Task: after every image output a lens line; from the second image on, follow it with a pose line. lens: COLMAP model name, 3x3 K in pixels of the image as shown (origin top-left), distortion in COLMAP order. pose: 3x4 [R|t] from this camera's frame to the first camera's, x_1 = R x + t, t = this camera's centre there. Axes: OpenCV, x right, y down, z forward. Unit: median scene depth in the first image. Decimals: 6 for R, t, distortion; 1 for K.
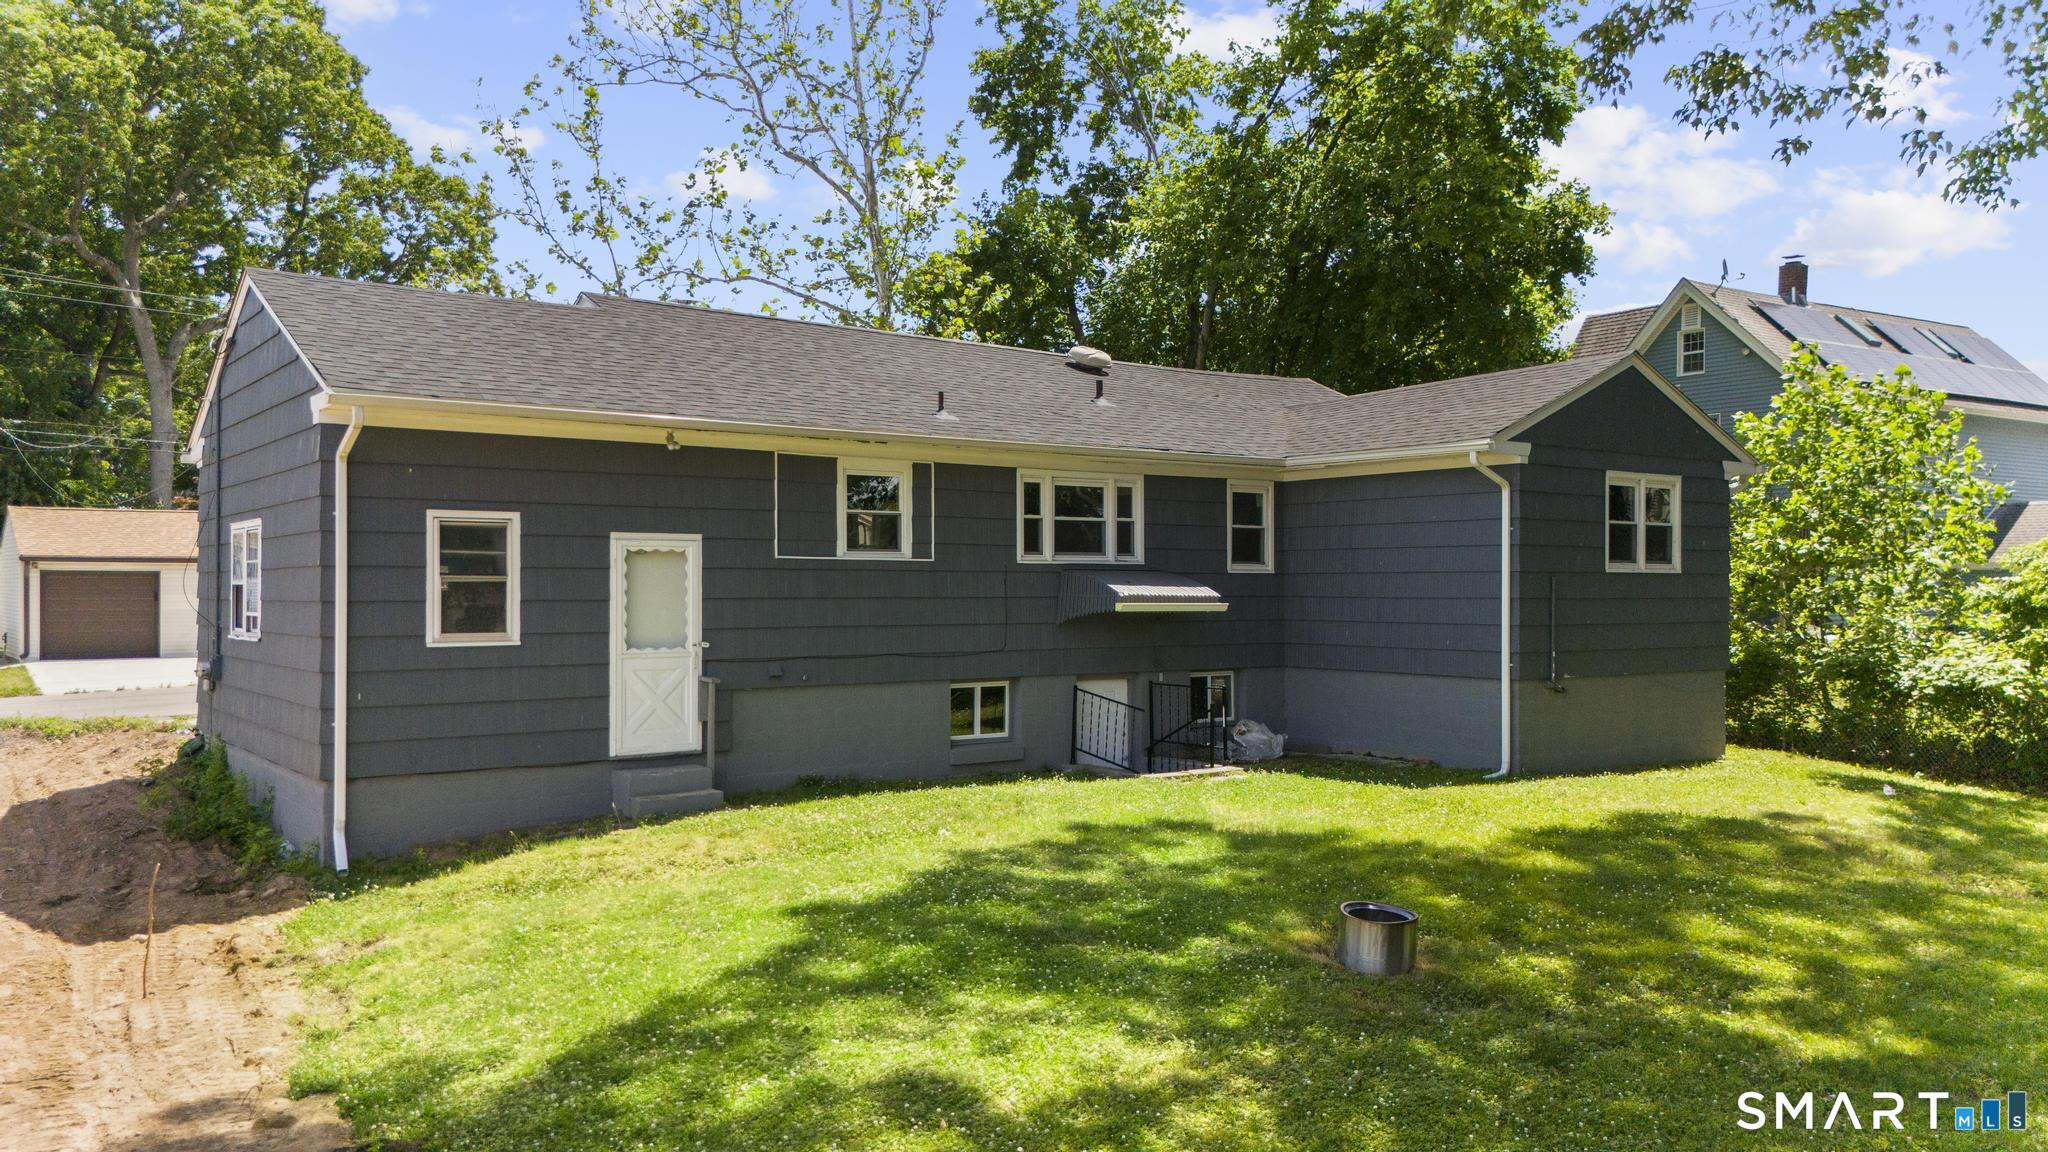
lens RADIAL K [[1472.0, 0, 1007.7], [0, 1472.0, 620.0], [0, 0, 1]] dist [0.034986, -0.001117]
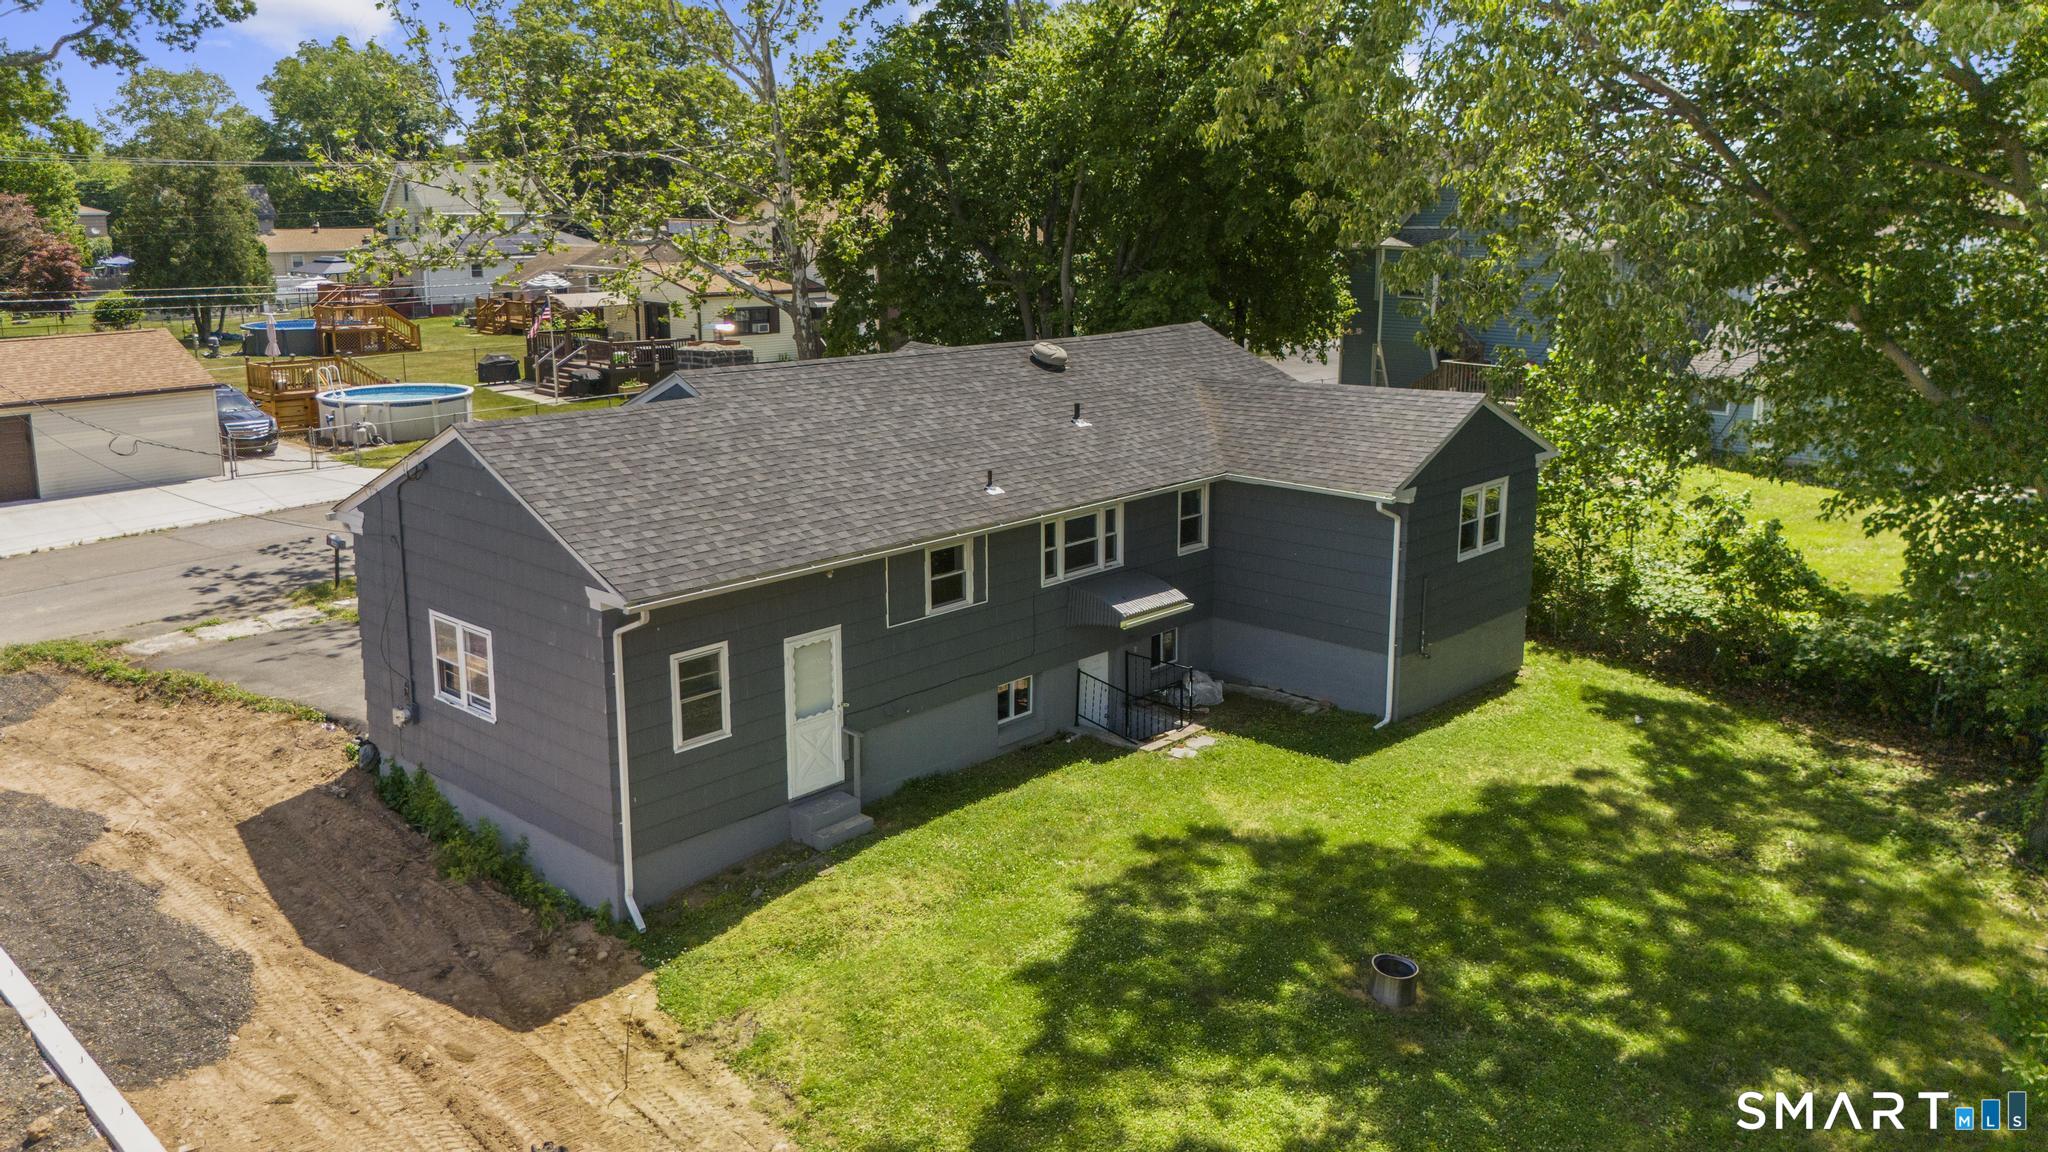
lens RADIAL K [[1435.7, 0, 1024.0], [0, 1435.7, 576.0], [0, 0, 1]] dist [0.030313, -0.000770]
pose [[0.984735, -0.044417, 0.168298, -0.234254], [0.010762, 0.980580, 0.195826, -0.314486], [-0.173728, -0.191026, 0.966089, -0.231521]]
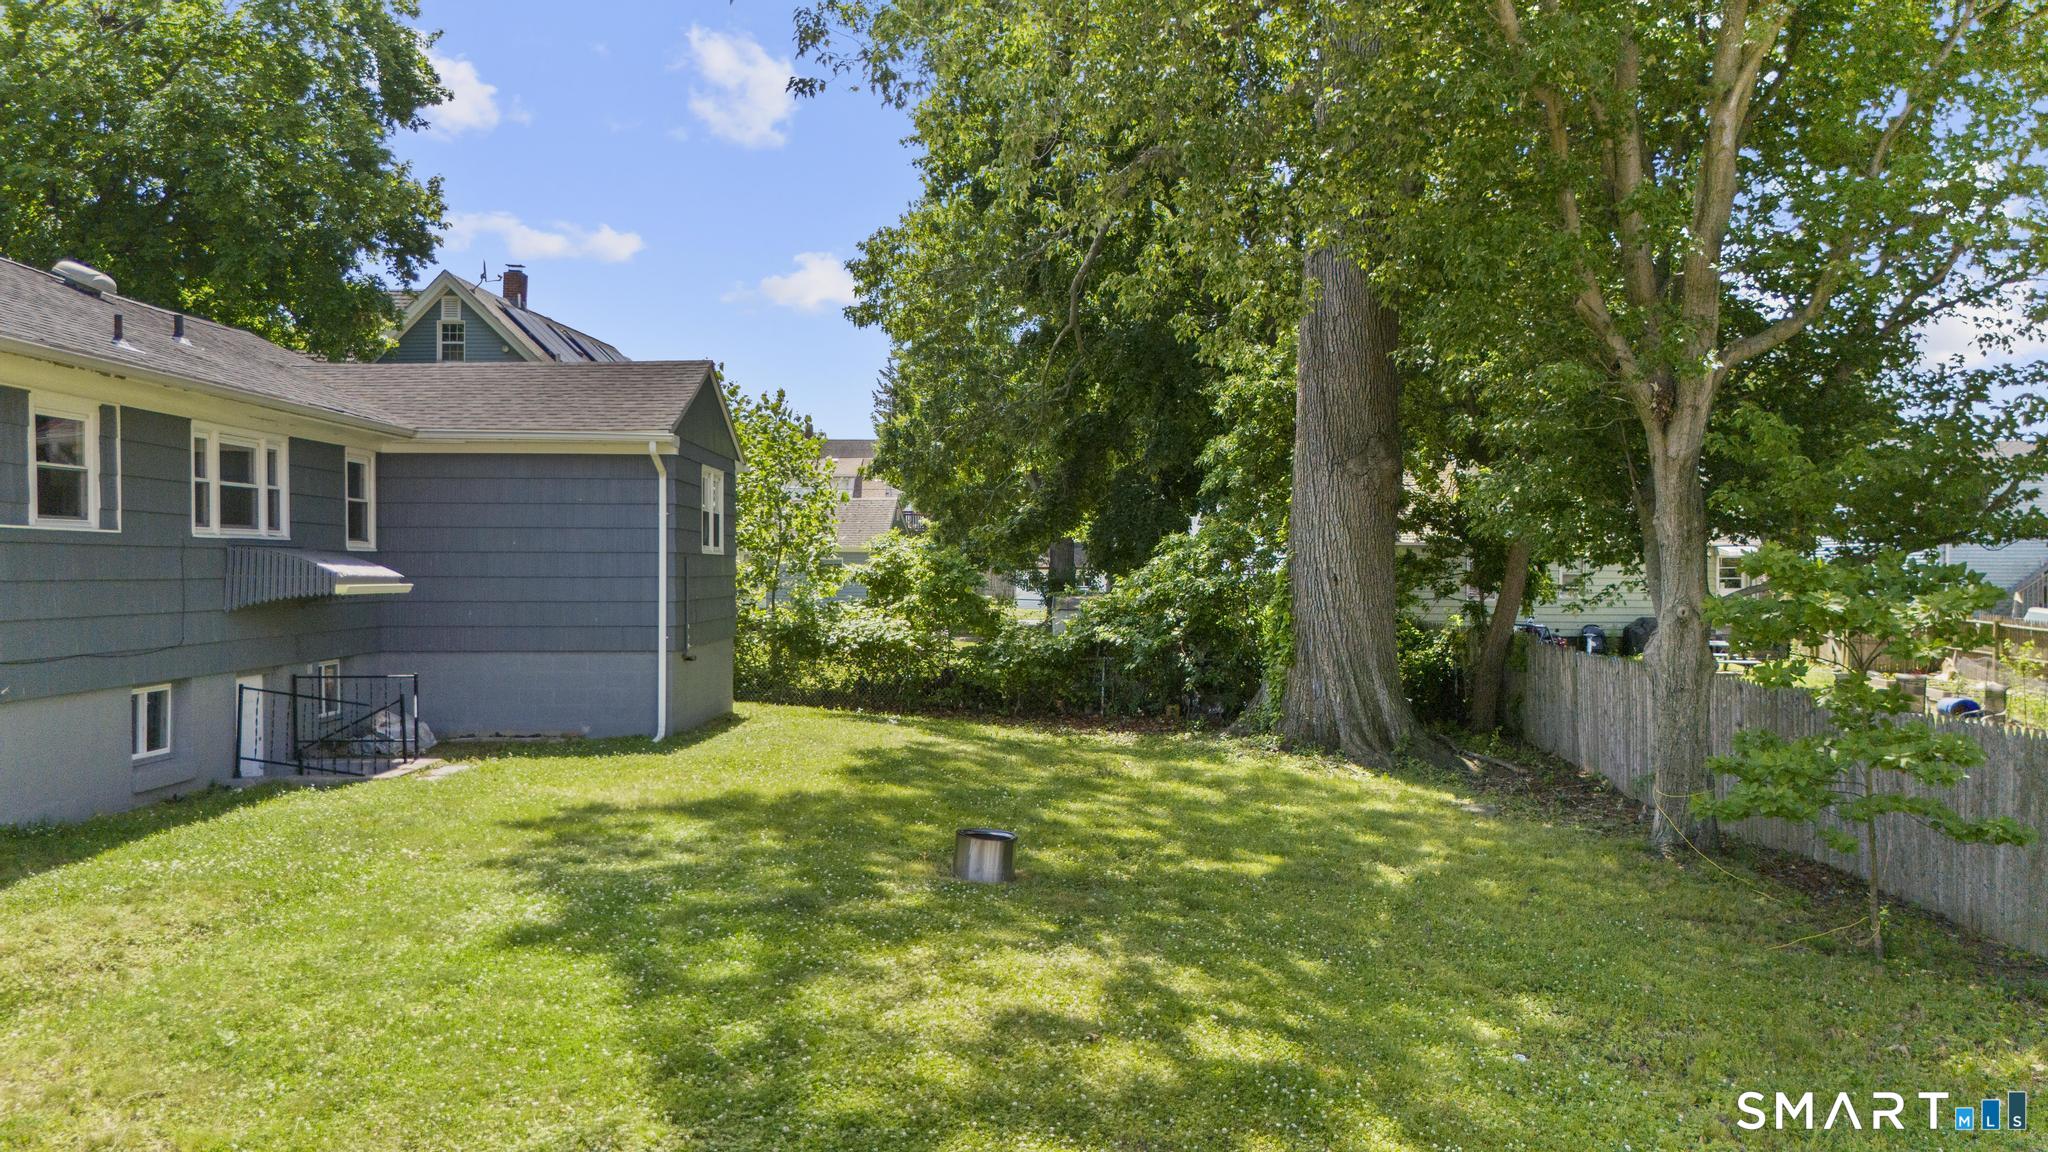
lens RADIAL K [[1472.0, 0, 1007.7], [0, 1472.0, 620.0], [0, 0, 1]] dist [0.034986, -0.001117]
pose [[0.591534, -0.029000, 0.805758, -0.415717], [0.016344, 0.999579, 0.023978, -0.004949], [-0.806114, -0.001015, 0.591759, 0.154669]]
